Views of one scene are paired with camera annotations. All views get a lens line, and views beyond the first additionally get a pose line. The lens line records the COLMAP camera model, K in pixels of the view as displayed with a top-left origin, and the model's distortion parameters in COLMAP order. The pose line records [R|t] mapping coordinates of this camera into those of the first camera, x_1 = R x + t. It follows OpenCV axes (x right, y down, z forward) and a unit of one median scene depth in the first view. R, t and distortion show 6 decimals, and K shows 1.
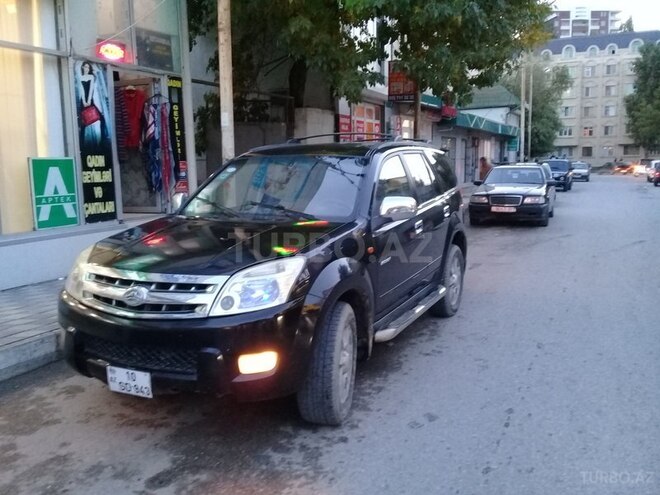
lens RADIAL K [[592.8, 0, 330.0], [0, 592.8, 247.5], [0, 0, 1]] dist [0.070267, -0.149596]
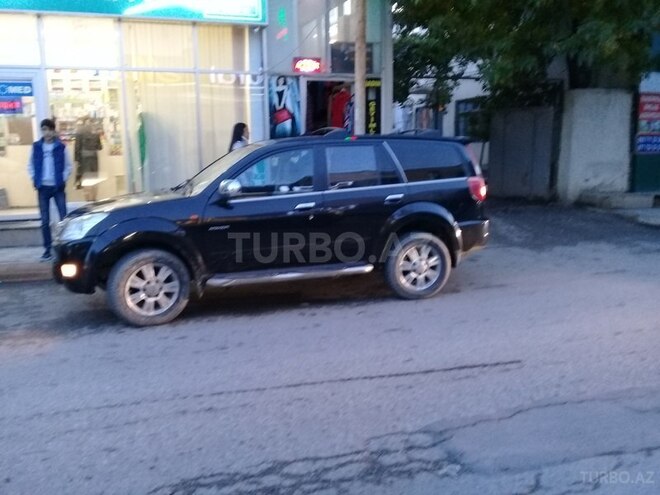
lens RADIAL K [[592.8, 0, 330.0], [0, 592.8, 247.5], [0, 0, 1]] dist [0.070267, -0.149596]
pose [[0.700262, 0.116822, -0.704263, 0.670336], [-0.097811, 0.992917, 0.067447, -0.025802], [0.707154, 0.021654, 0.706728, 0.126995]]
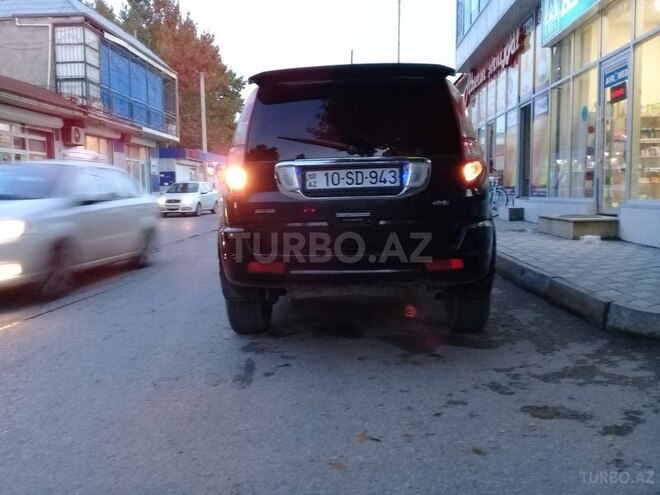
lens RADIAL K [[592.8, 0, 330.0], [0, 592.8, 247.5], [0, 0, 1]] dist [0.070267, -0.149596]
pose [[-0.924245, 0.081766, -0.372941, 0.309087], [-0.001610, 0.975955, 0.217966, -0.127707], [0.381796, 0.202054, -0.901890, 1.389998]]
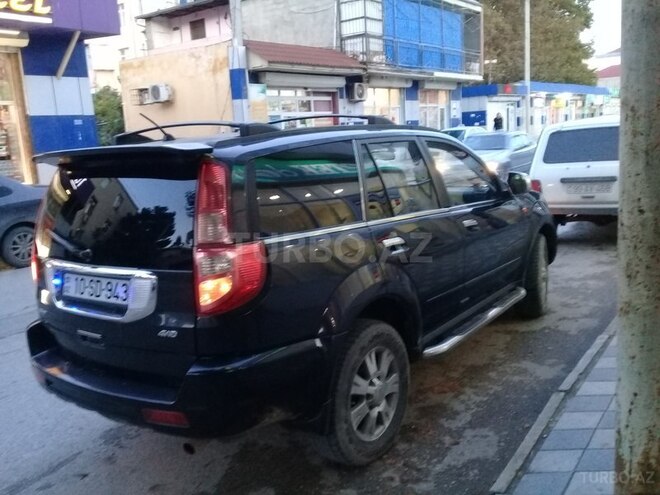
lens RADIAL K [[592.8, 0, 330.0], [0, 592.8, 247.5], [0, 0, 1]] dist [0.070267, -0.149596]
pose [[-0.974324, 0.054630, 0.218422, -0.118809], [0.120696, 0.945679, 0.301867, -0.200197], [-0.190066, 0.320479, -0.927991, 1.278943]]
